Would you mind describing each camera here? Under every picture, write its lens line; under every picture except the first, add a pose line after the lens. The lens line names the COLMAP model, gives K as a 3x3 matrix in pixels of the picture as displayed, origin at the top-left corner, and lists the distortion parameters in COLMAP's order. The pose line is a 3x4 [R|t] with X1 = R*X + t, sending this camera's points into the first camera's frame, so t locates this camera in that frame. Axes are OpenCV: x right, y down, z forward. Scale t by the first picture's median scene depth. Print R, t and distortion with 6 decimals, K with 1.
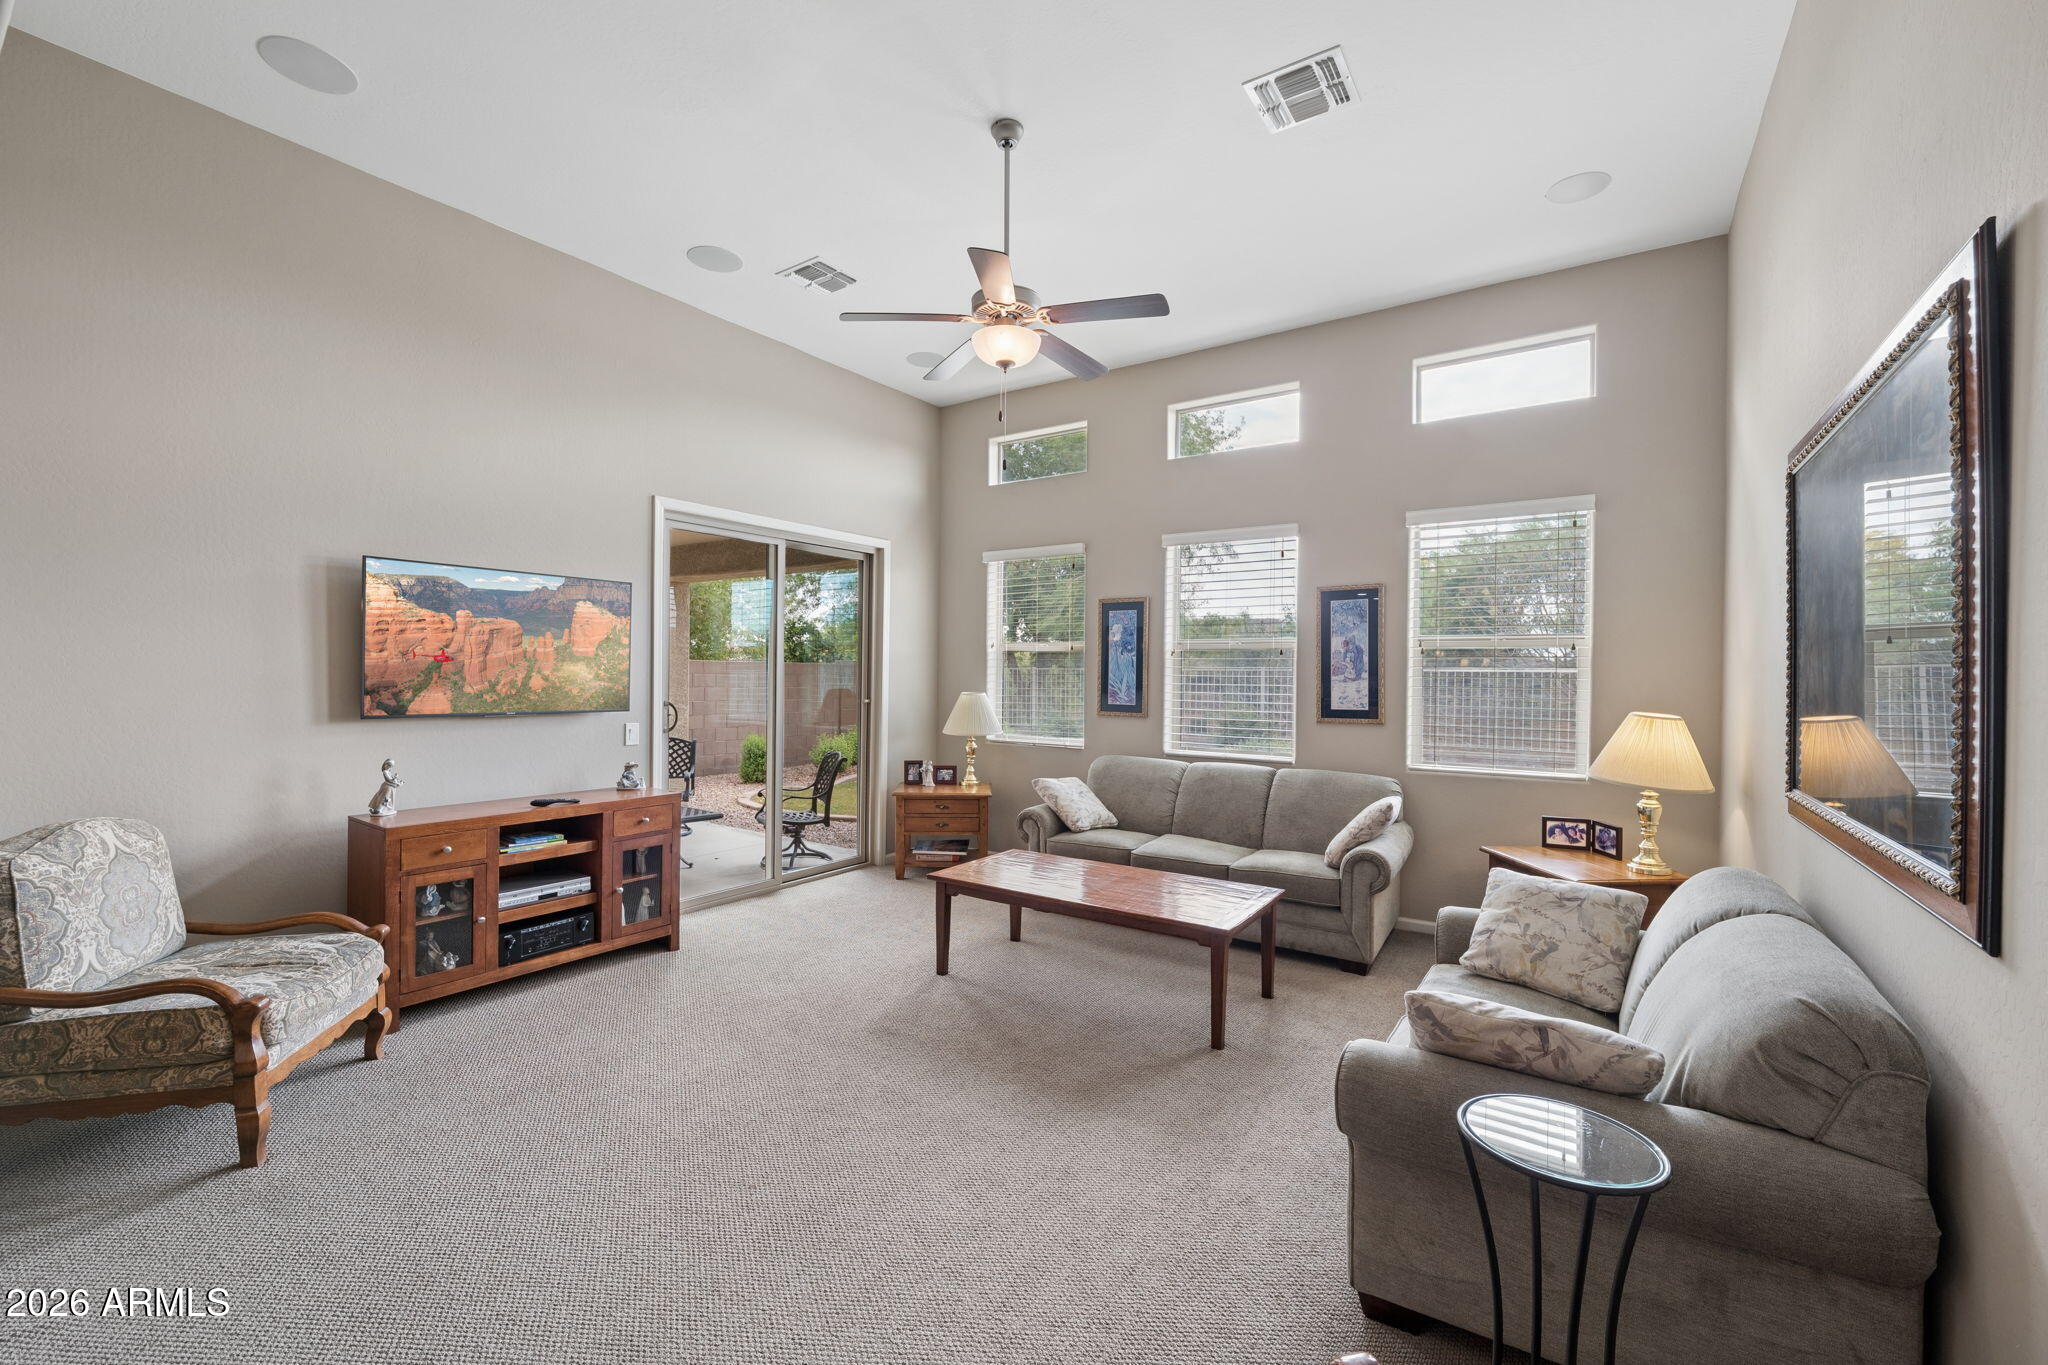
lens RADIAL K [[833.7, 0, 1028.2], [0, 833.7, 677.8], [0, 0, 1]] dist [-0.008057, 0.000191]
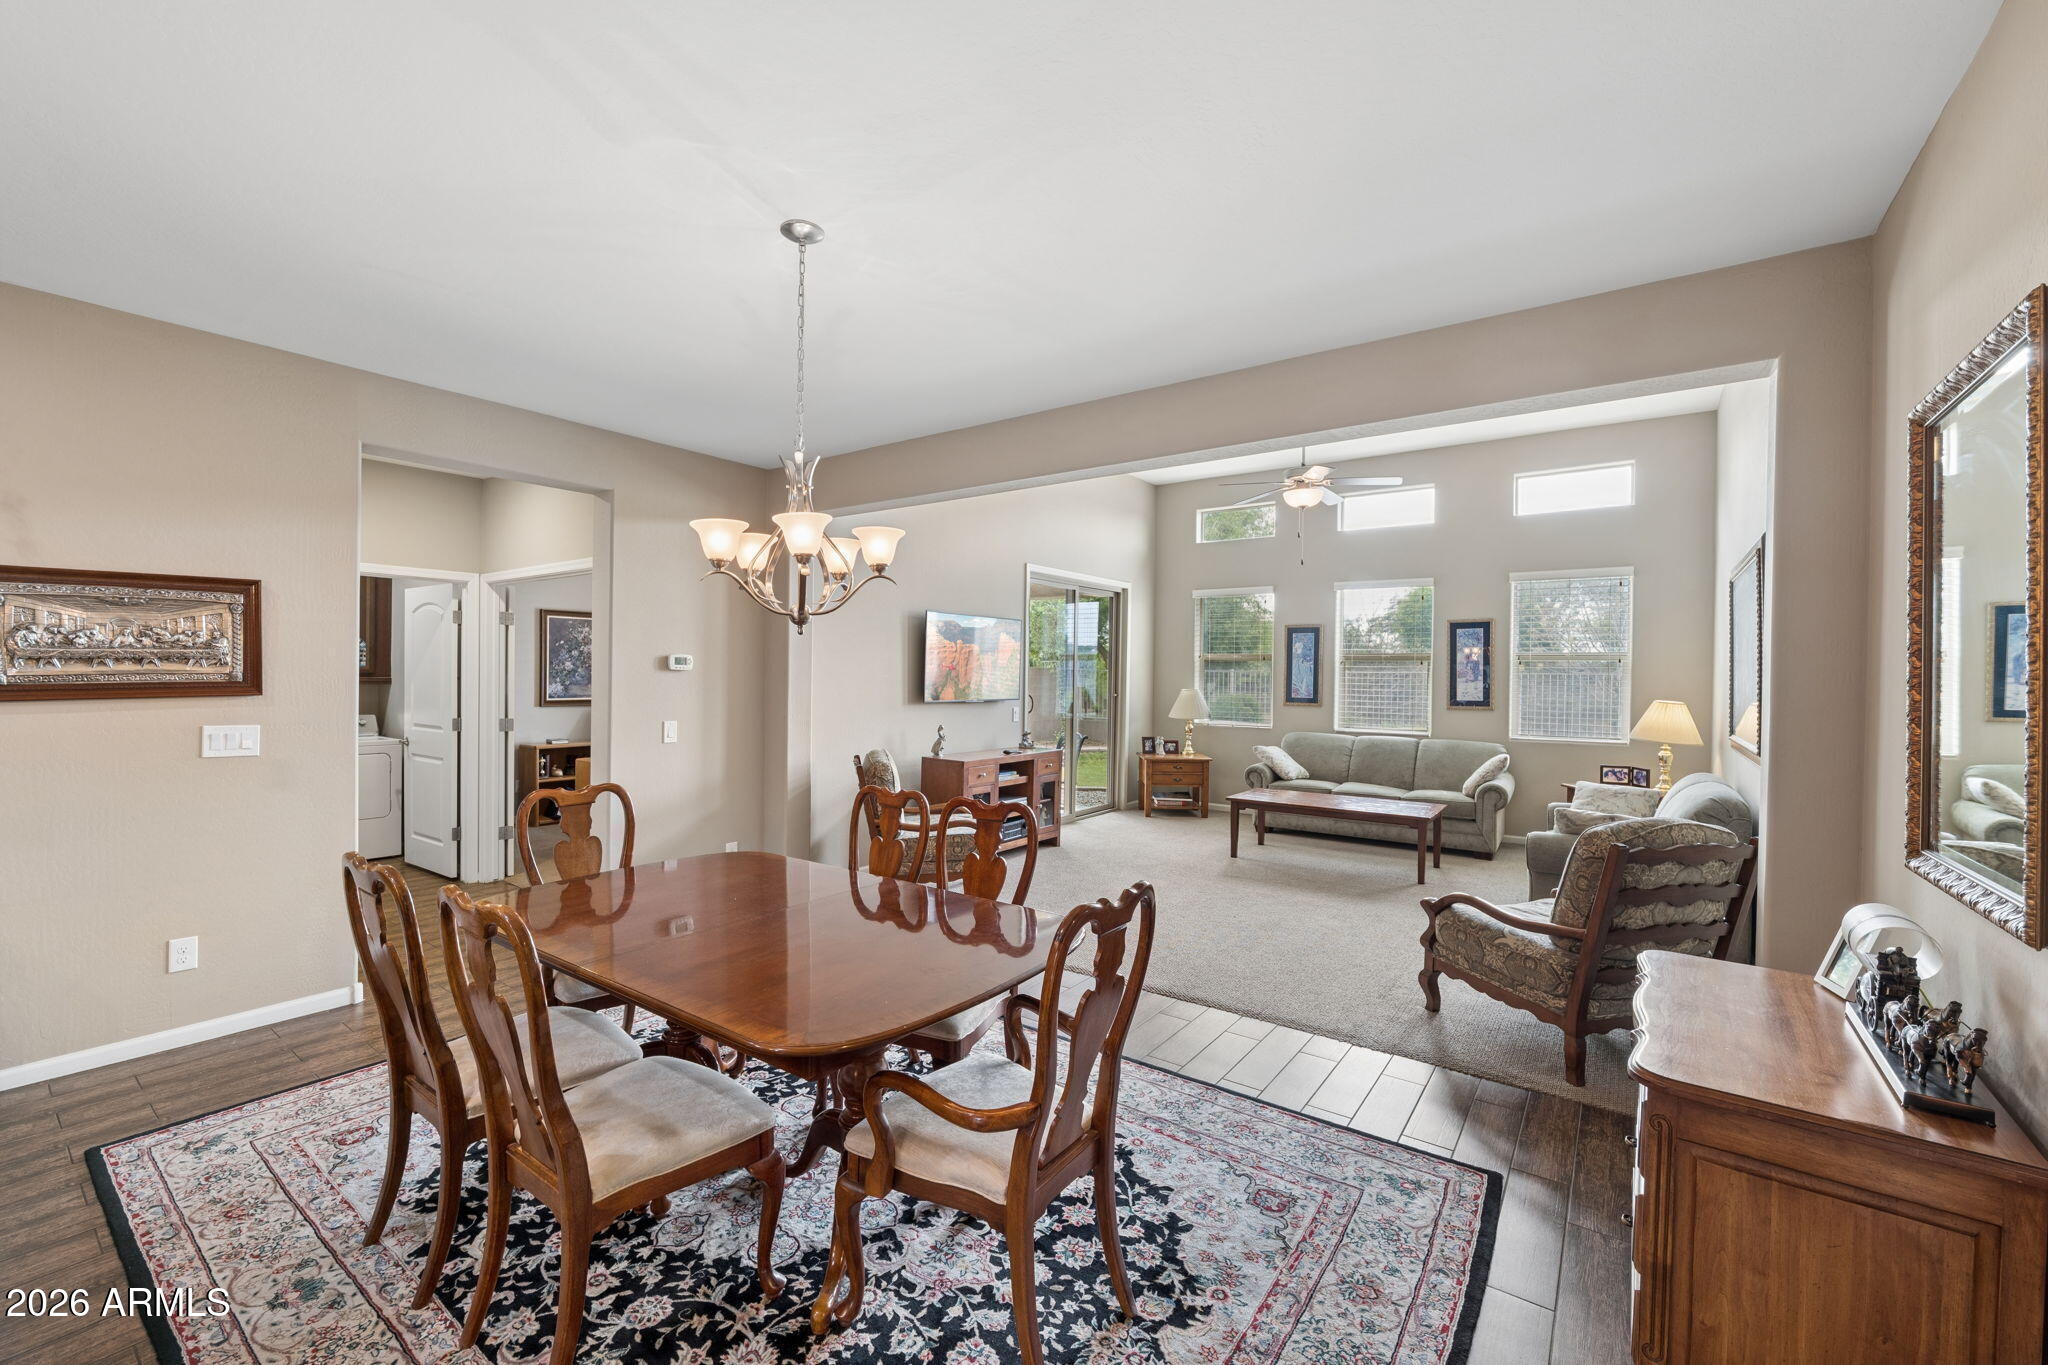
lens RADIAL K [[834.6, 0, 1024.0], [0, 834.6, 682.5], [0, 0, 1]] dist [-0.008780, 0.000262]
pose [[0.999507, 0.001844, -0.031339, -0.380798], [-0.001655, 0.999980, 0.006039, -0.002855], [0.031350, -0.005984, 0.999491, -0.549096]]
